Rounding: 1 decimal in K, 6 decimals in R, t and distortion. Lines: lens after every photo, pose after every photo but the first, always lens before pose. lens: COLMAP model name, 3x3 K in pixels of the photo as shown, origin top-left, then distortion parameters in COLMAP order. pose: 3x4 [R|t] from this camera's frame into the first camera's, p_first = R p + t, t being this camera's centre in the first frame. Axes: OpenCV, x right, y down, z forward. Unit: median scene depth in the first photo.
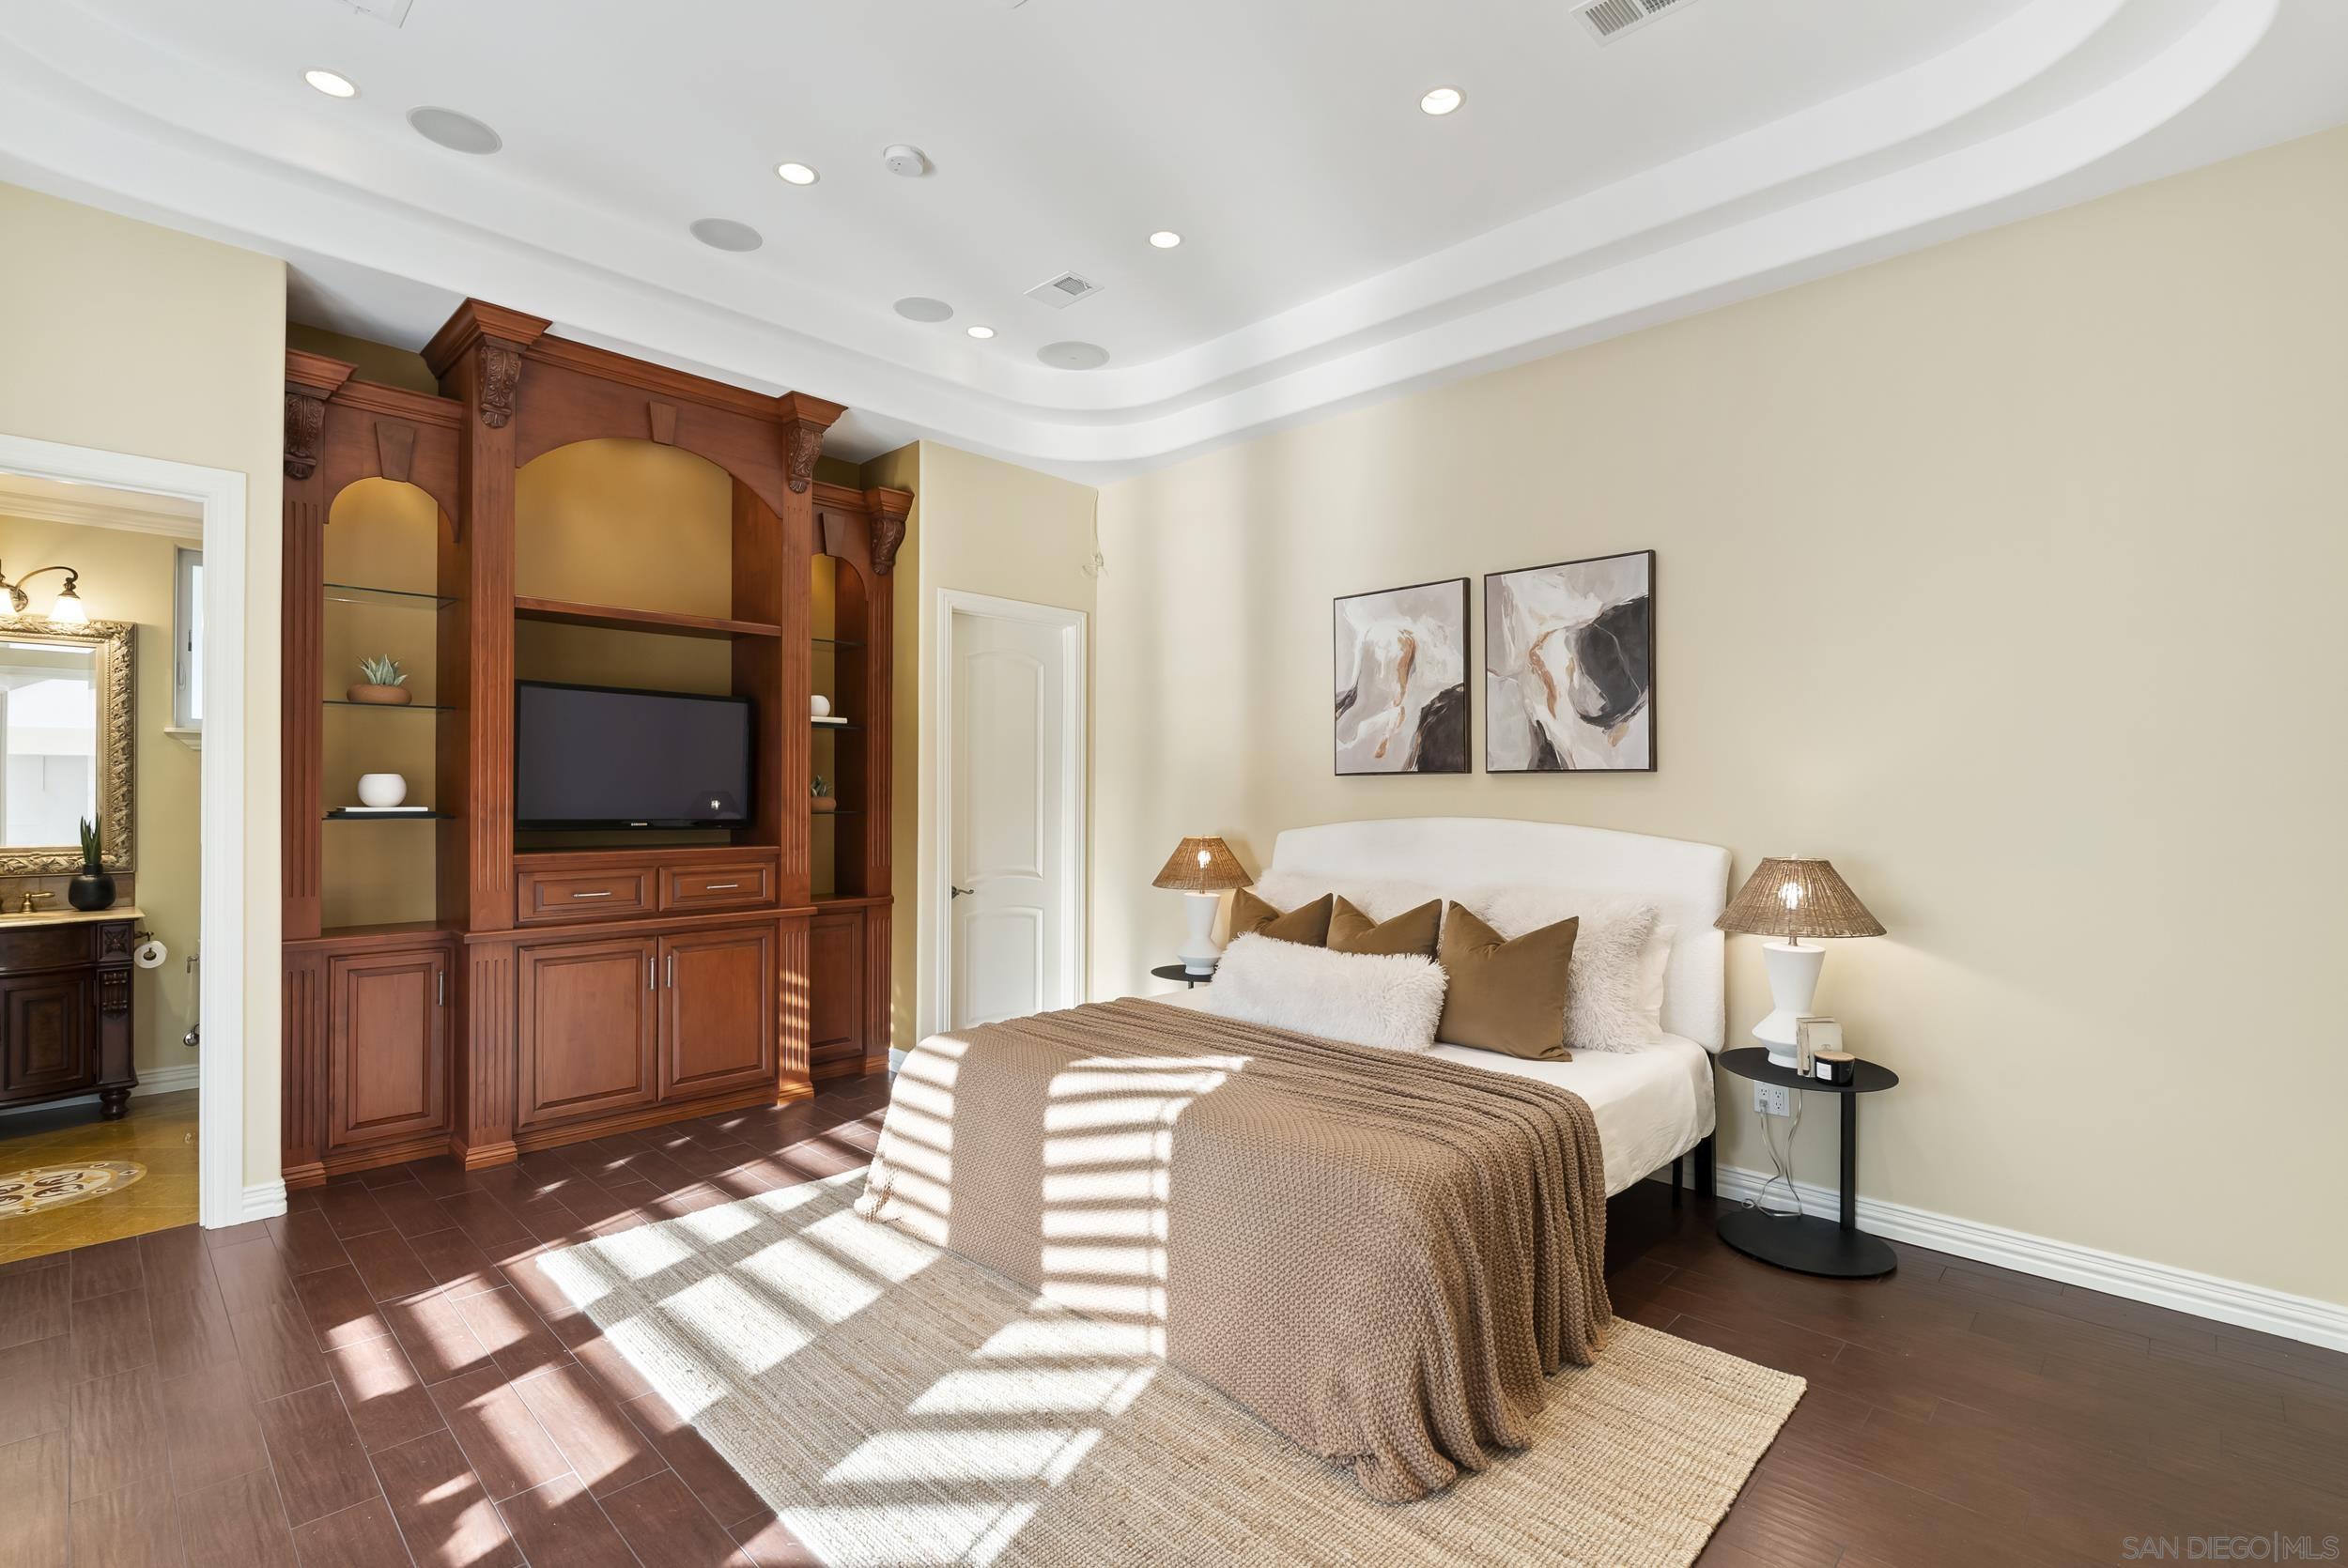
lens RADIAL K [[1070.4, 0, 1177.1], [0, 1070.4, 791.1], [0, 0, 1]] dist [-0.000479, 0.000734]
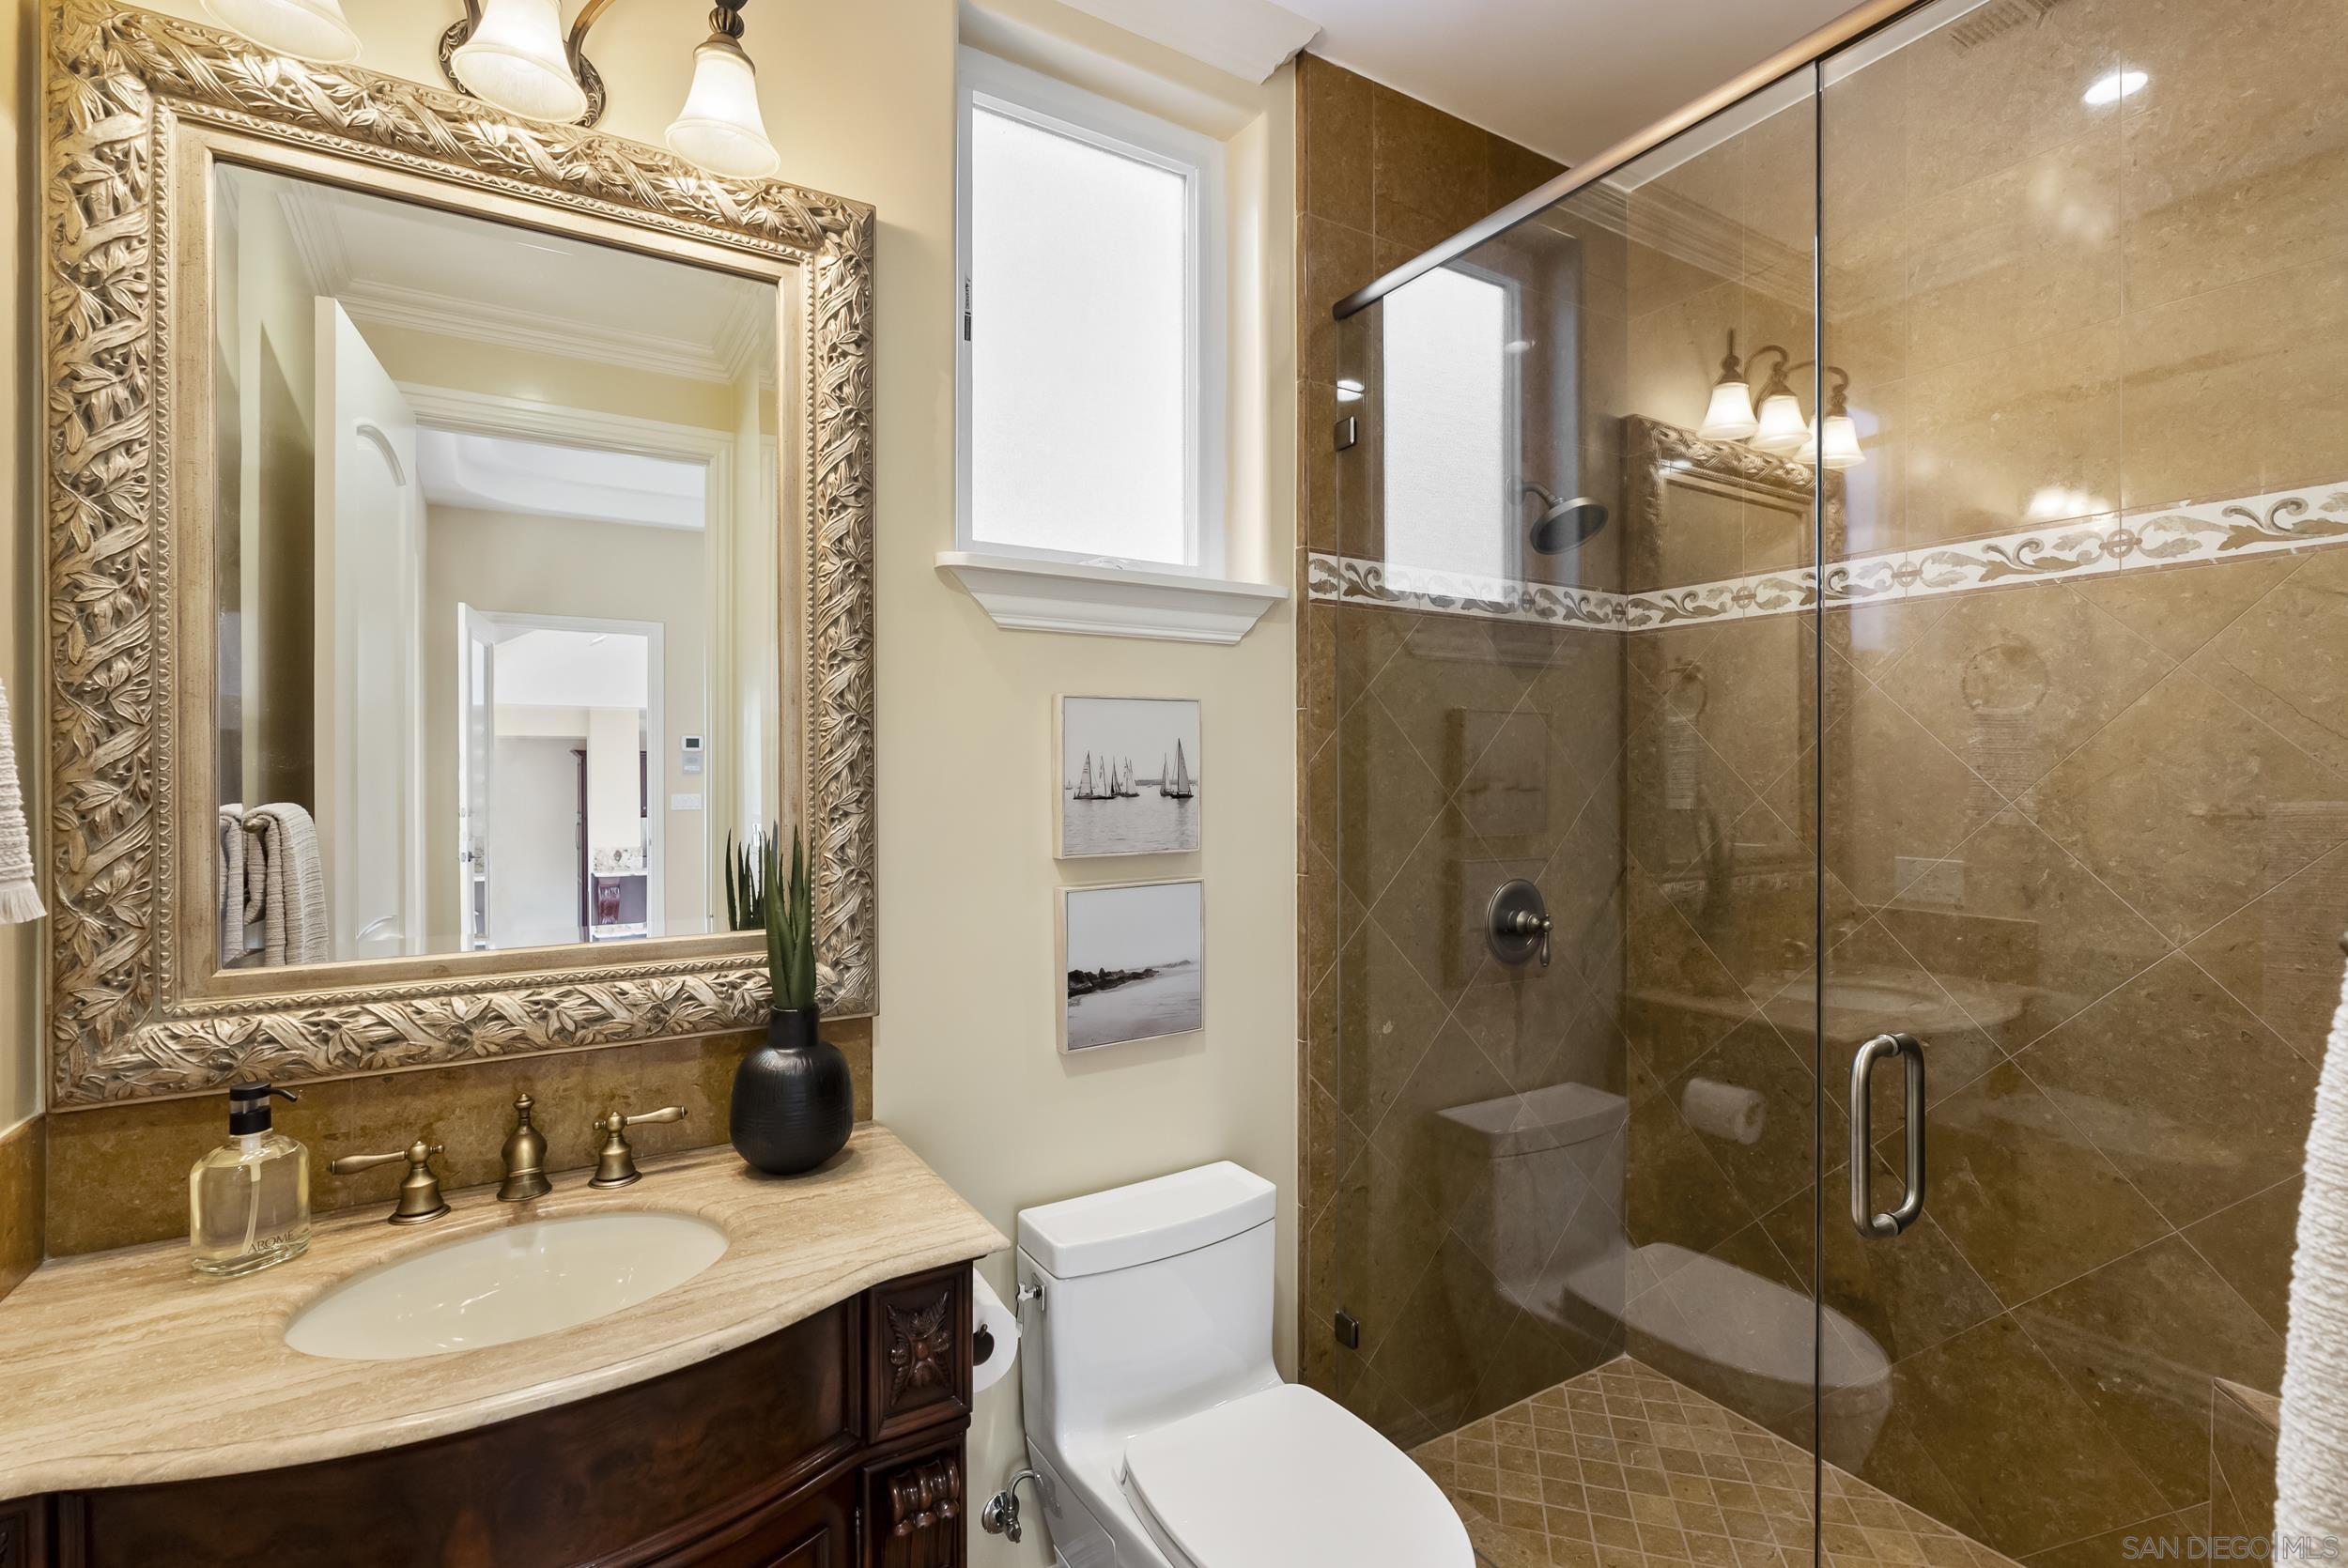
lens RADIAL K [[1070.4, 0, 1168.2], [0, 1070.4, 787.9], [0, 0, 1]] dist [-0.000479, 0.000734]
pose [[0.967787, -0.005814, -0.251704, -0.760868], [0.005696, 0.999983, -0.001200, 0.010200], [0.251707, -0.000273, 0.967803, 0.675347]]
